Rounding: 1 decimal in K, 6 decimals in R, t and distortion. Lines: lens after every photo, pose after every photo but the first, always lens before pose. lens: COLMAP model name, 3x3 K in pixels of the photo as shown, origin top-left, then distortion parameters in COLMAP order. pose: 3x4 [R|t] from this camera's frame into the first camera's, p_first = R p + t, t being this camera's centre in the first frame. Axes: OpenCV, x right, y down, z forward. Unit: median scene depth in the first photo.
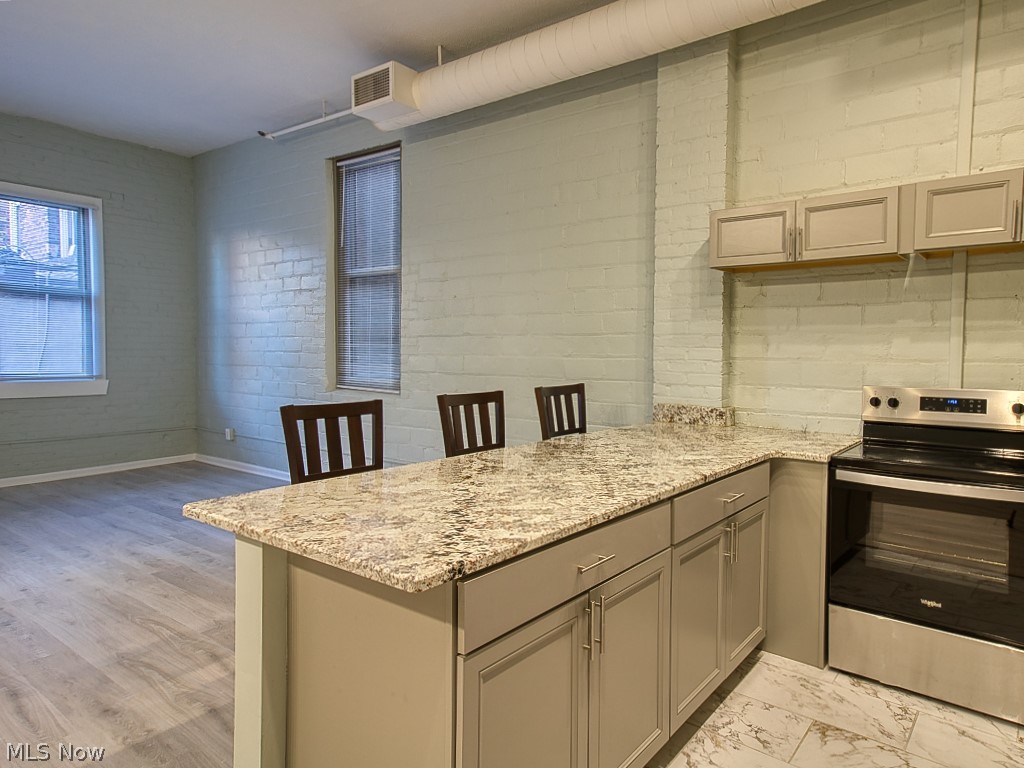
lens RADIAL K [[639.2, 0, 585.6], [0, 639.2, 373.2], [0, 0, 1]] dist [0.027606, 0.023407]
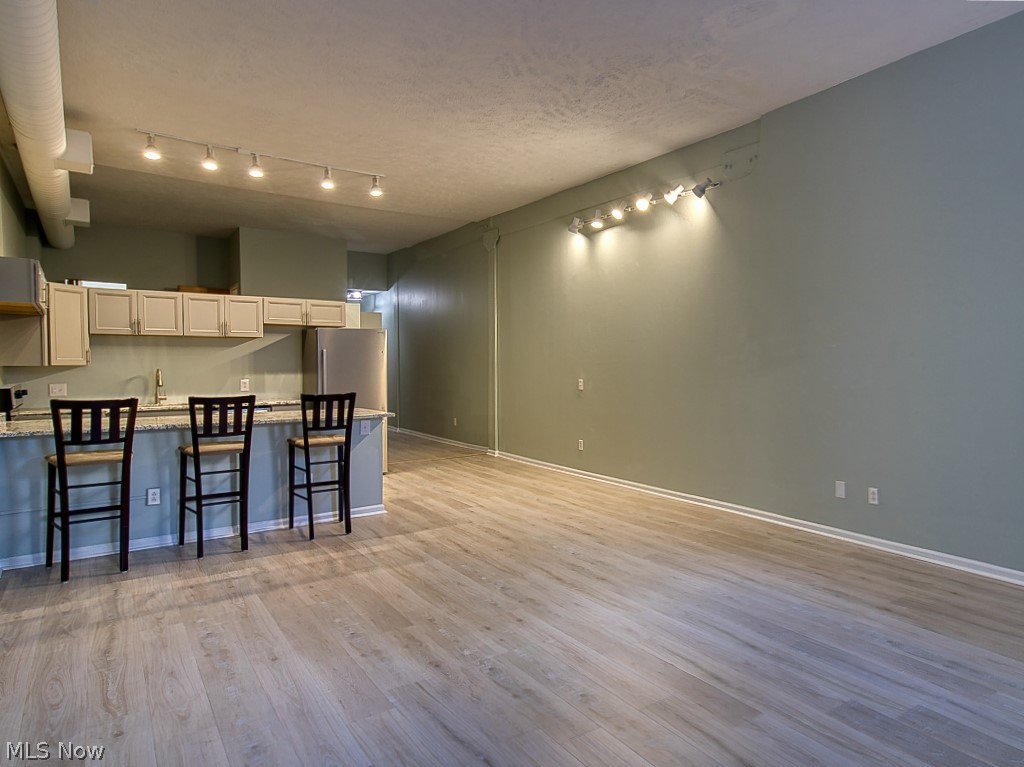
lens RADIAL K [[646.2, 0, 532.3], [0, 646.2, 360.8], [0, 0, 1]] dist [0.026703, 0.004575]
pose [[-0.931479, -0.006811, 0.363731, -1.393912], [0.005863, 0.999414, 0.033730, -0.094857], [-0.363747, 0.033552, -0.930893, 2.150627]]
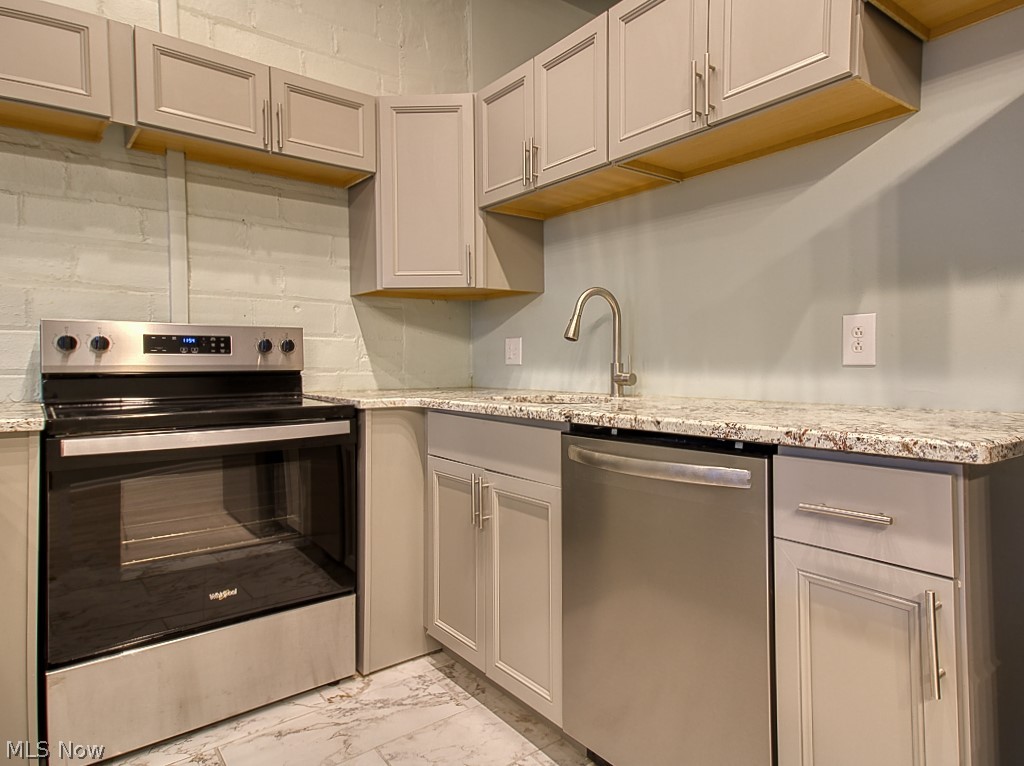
lens RADIAL K [[639.2, 0, 585.6], [0, 639.2, 372.2], [0, 0, 1]] dist [0.027606, 0.023407]
pose [[0.247670, -0.028062, 0.968438, -0.070540], [0.037698, 0.999103, 0.019310, 0.083560], [-0.968111, 0.031726, 0.248506, 0.336163]]
